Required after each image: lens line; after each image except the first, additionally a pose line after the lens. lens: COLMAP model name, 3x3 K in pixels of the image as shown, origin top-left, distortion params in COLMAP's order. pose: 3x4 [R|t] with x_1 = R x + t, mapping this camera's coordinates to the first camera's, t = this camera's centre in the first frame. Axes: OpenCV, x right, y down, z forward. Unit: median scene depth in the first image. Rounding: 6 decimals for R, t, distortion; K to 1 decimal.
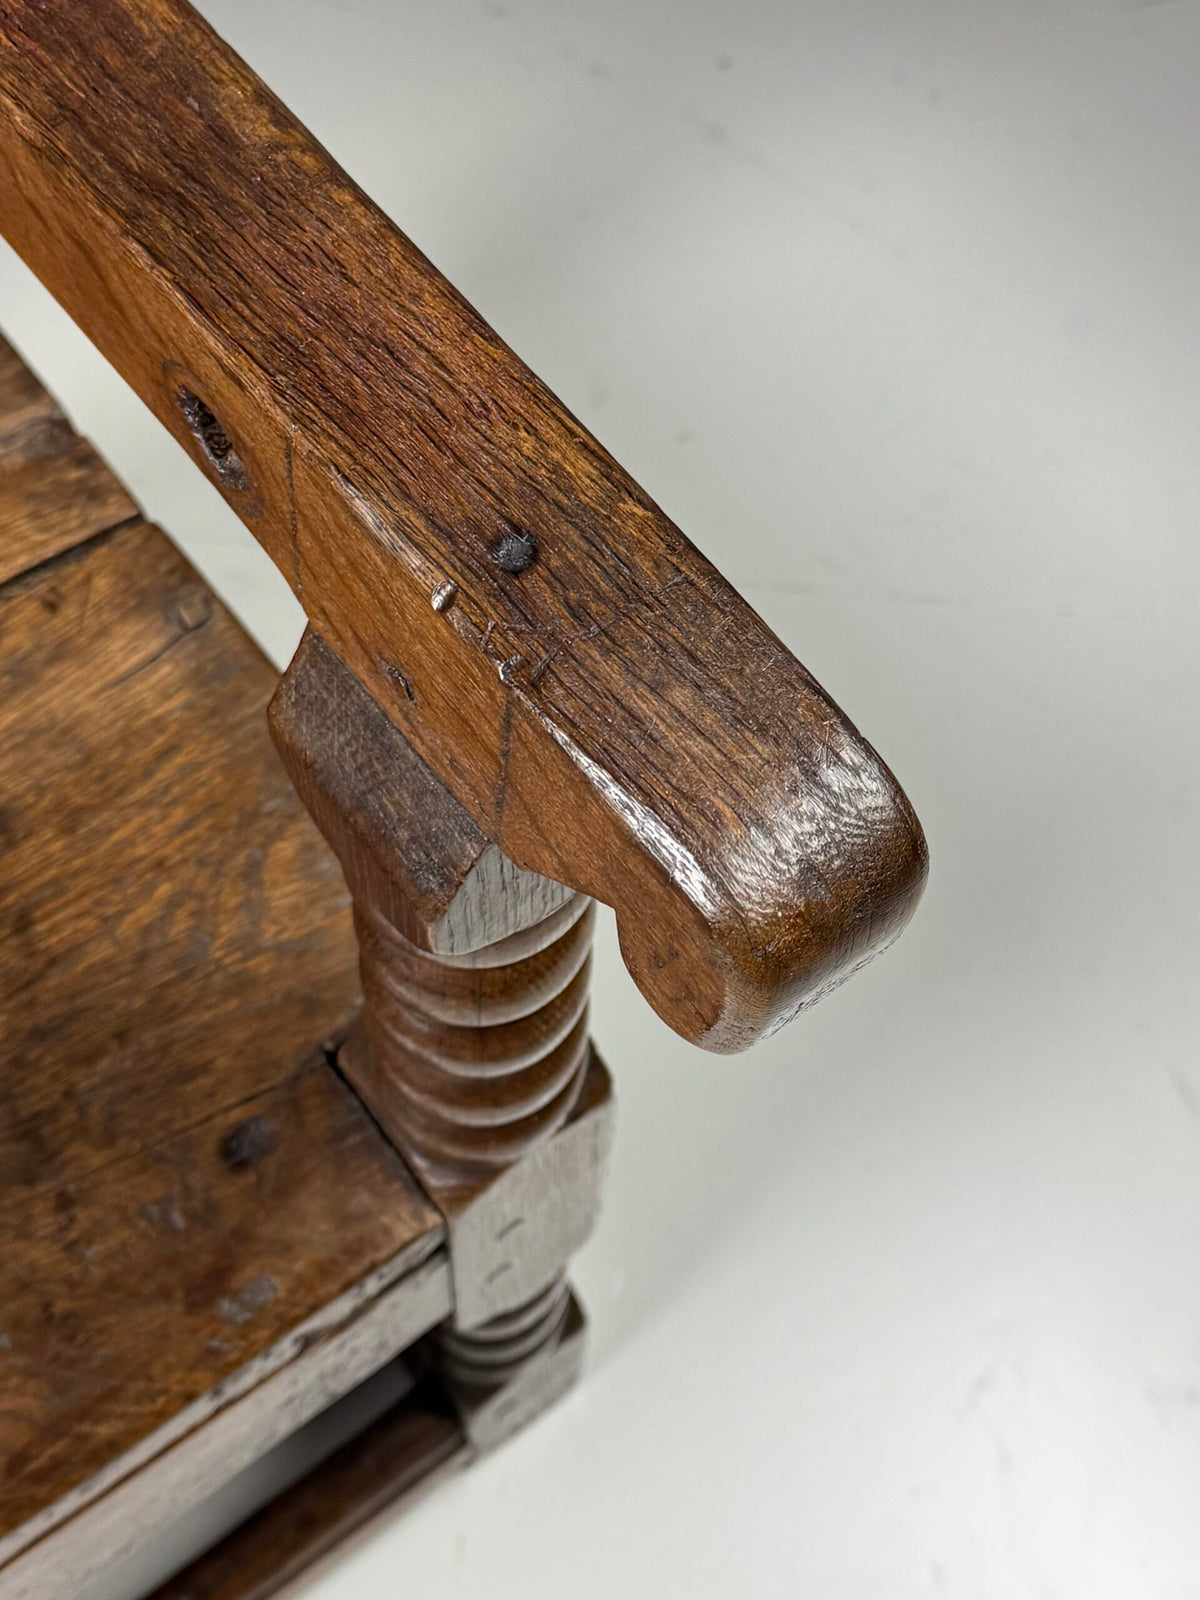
lens RADIAL K [[2242.8, 0, 616.0], [0, 2242.8, 818.8], [0, 0, 1]] dist [0.161846, -0.296359]
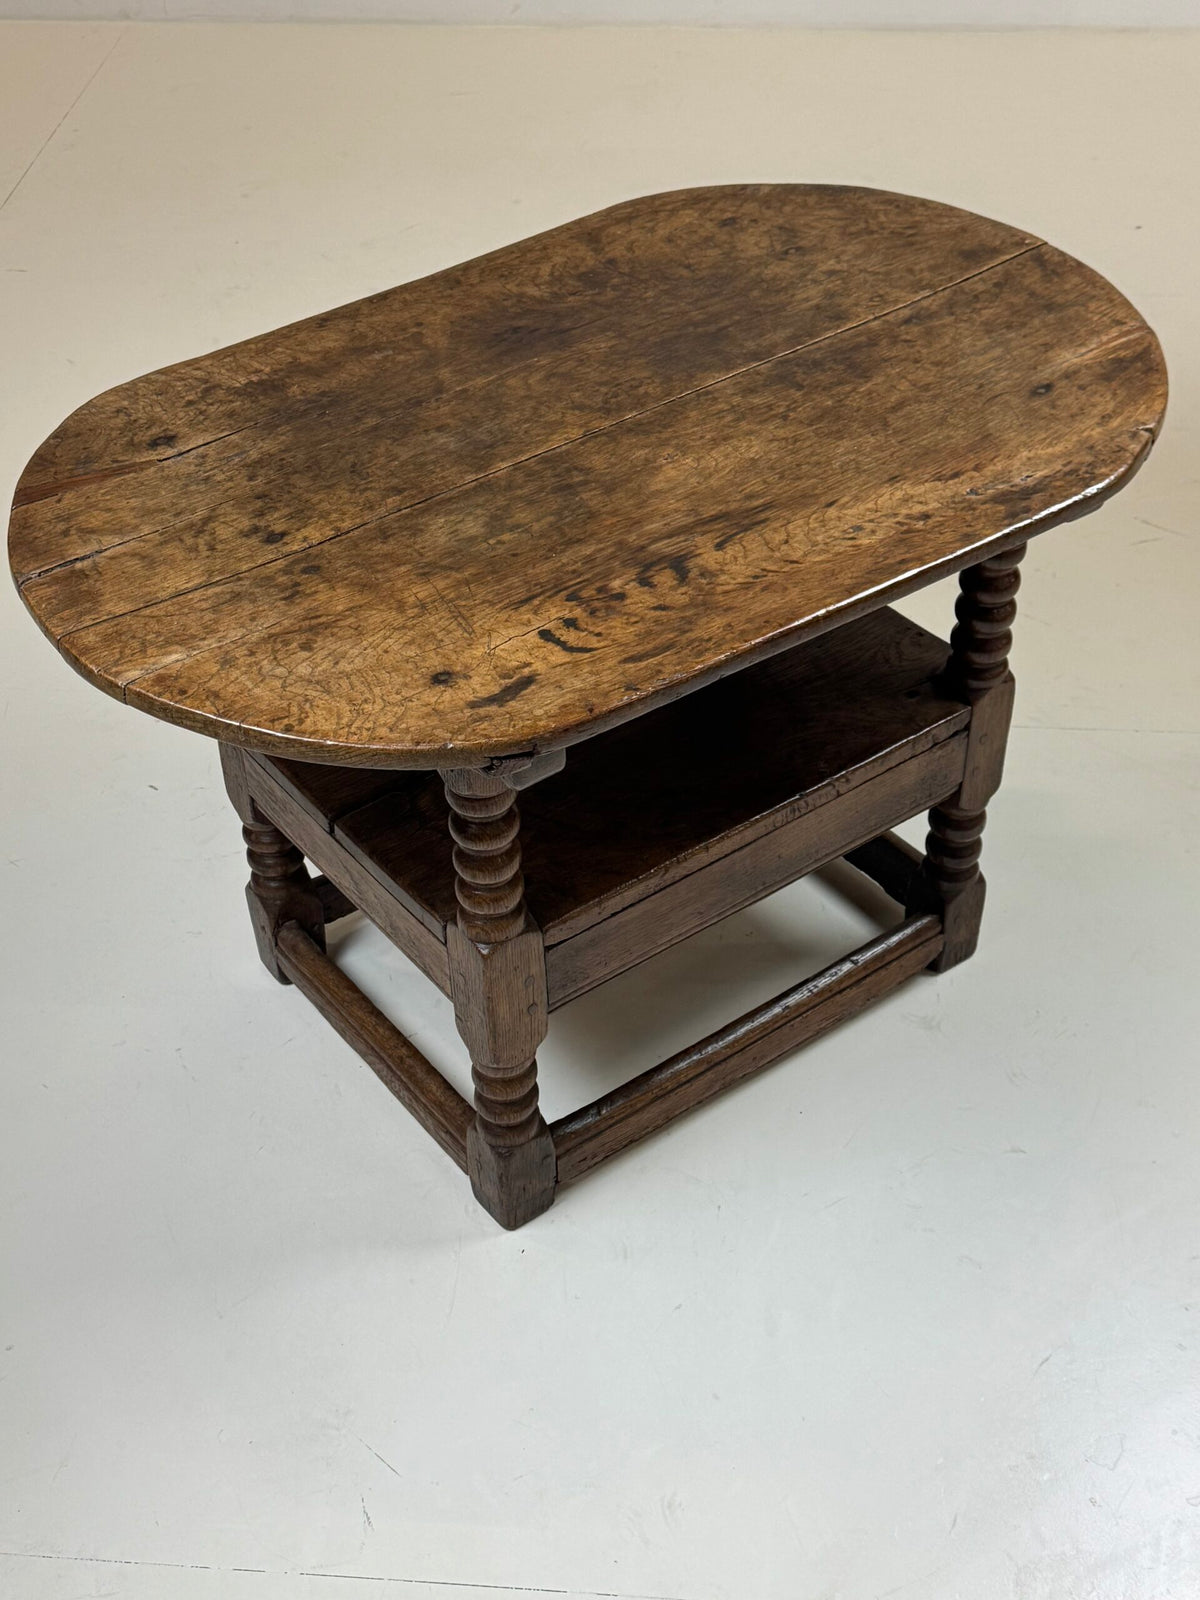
lens RADIAL K [[2028.2, 0, 598.1], [0, 2028.2, 819.8], [0, 0, 1]] dist [0.159601, -0.226681]
pose [[0.998209, -0.038415, -0.045863, -0.495572], [0.017632, 0.921469, -0.388052, 1.495168], [0.057168, 0.386548, 0.920496, -1.808272]]
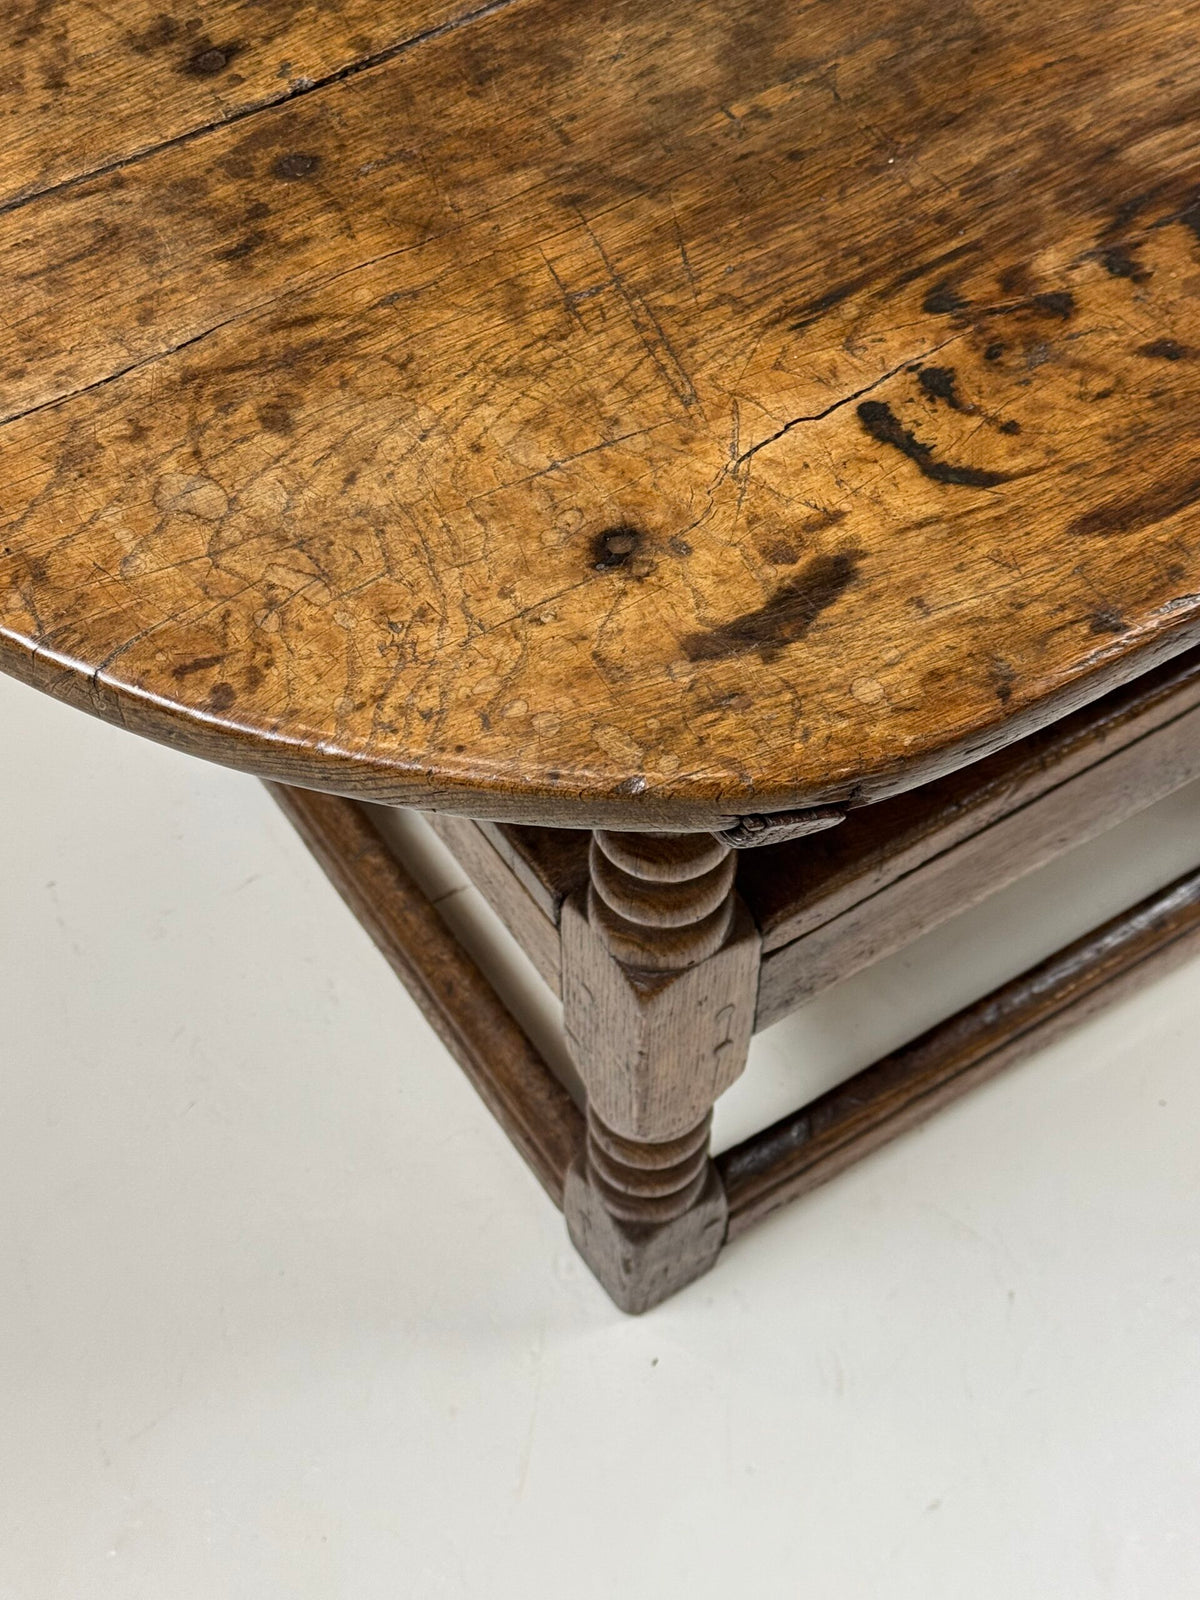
lens RADIAL K [[2364.2, 0, 616.6], [0, 2364.2, 807.5], [0, 0, 1]] dist [0.160073, -0.241709]
pose [[0.997361, 0.045390, -0.056661, -0.709058], [-0.050835, 0.993819, -0.098694, 0.660029], [0.051831, 0.101314, 0.993503, -0.786387]]
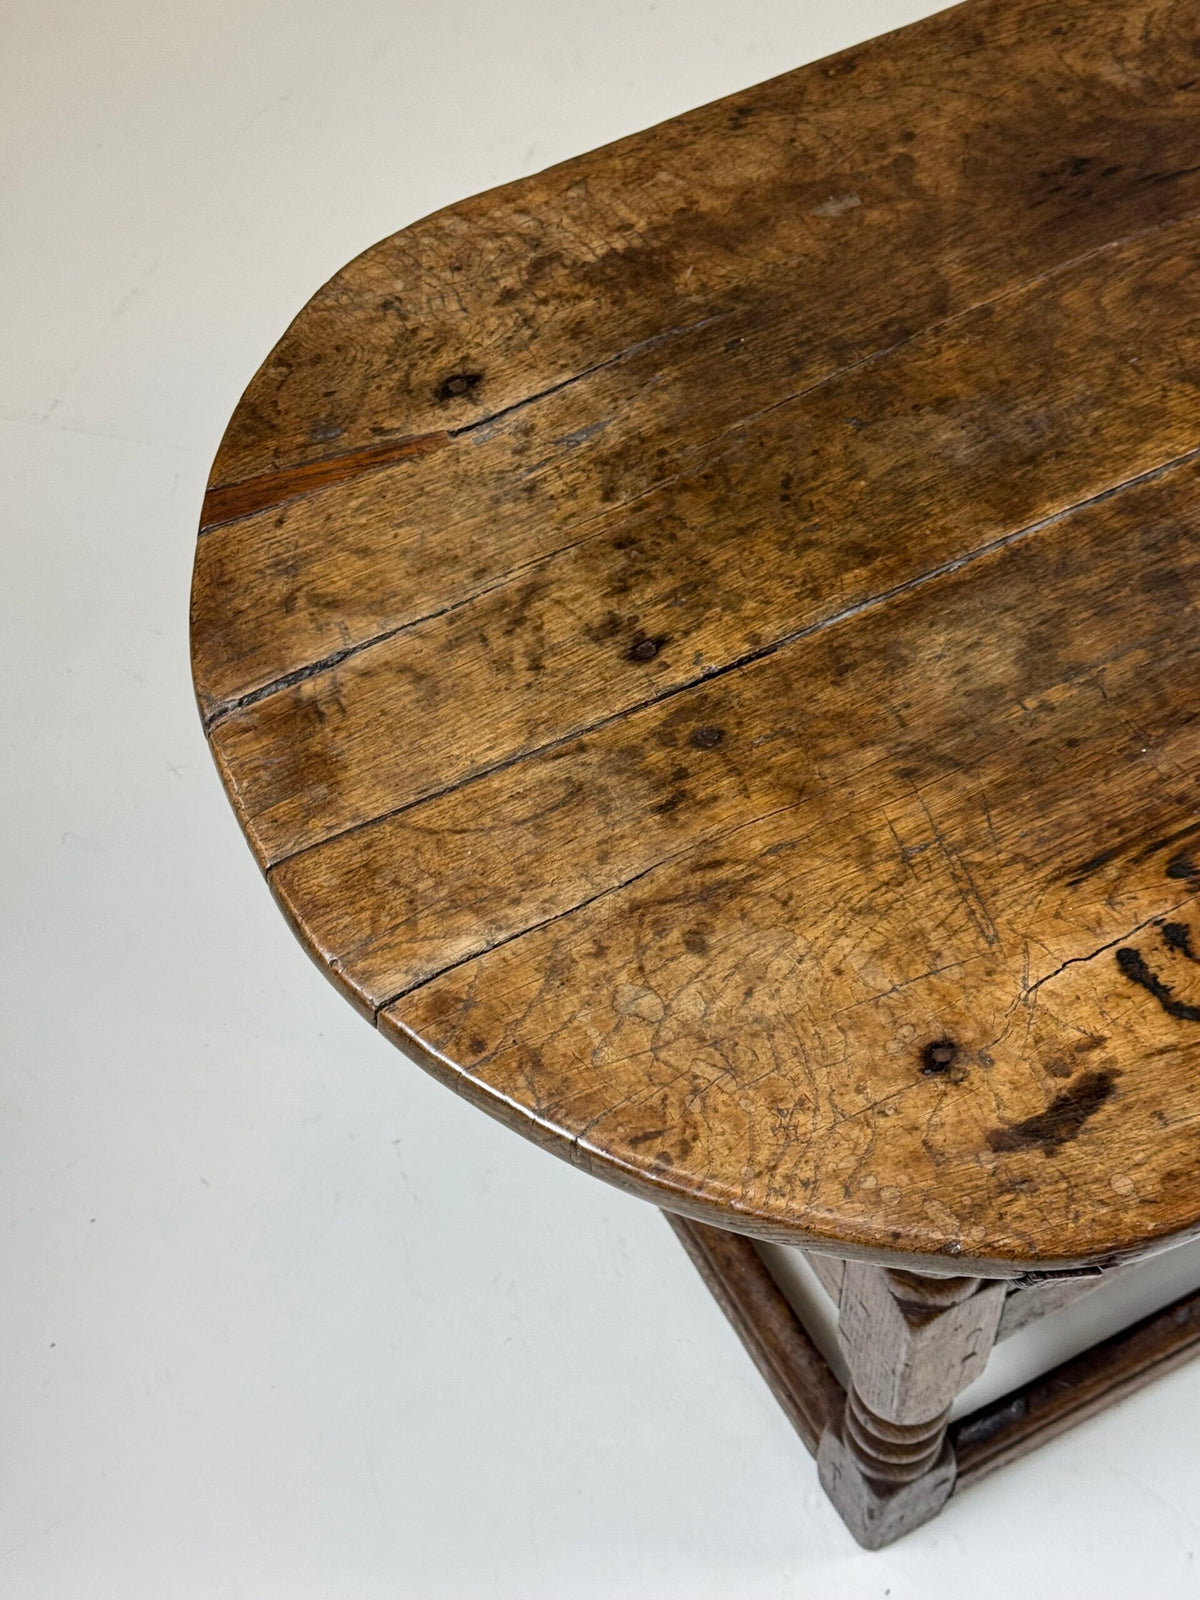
lens RADIAL K [[2360.0, 0, 620.2], [0, 2360.0, 815.6], [0, 0, 1]] dist [0.142123, -0.083729]
pose [[0.987602, 0.092146, -0.127086, -0.797870], [-0.109032, 0.985094, -0.133045, 0.508770], [0.112933, 0.145252, 0.982928, -1.247837]]
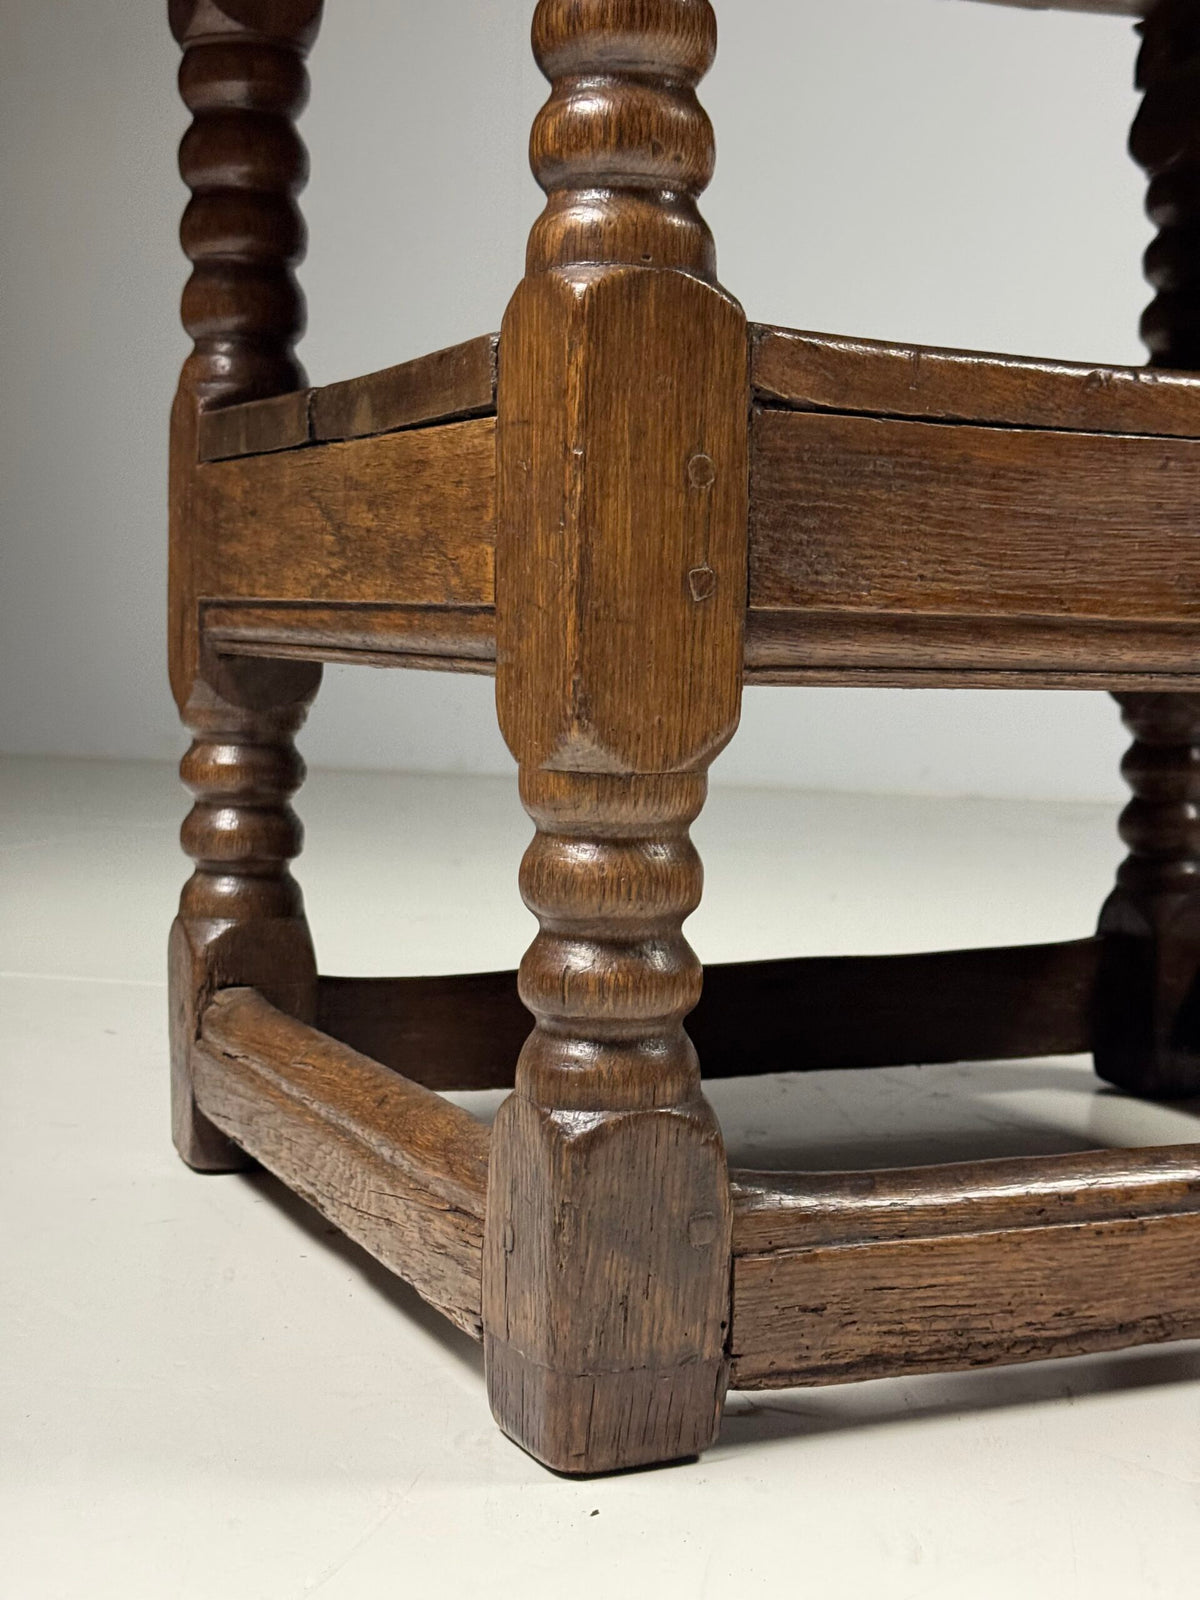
lens RADIAL K [[2242.8, 0, 616.0], [0, 2242.8, 818.8], [0, 0, 1]] dist [0.161846, -0.296359]
pose [[0.978306, -0.000438, -0.207163, -0.535829], [-0.176802, 0.519419, -0.836029, 1.634421], [0.107970, 0.854519, 0.508074, 0.362405]]
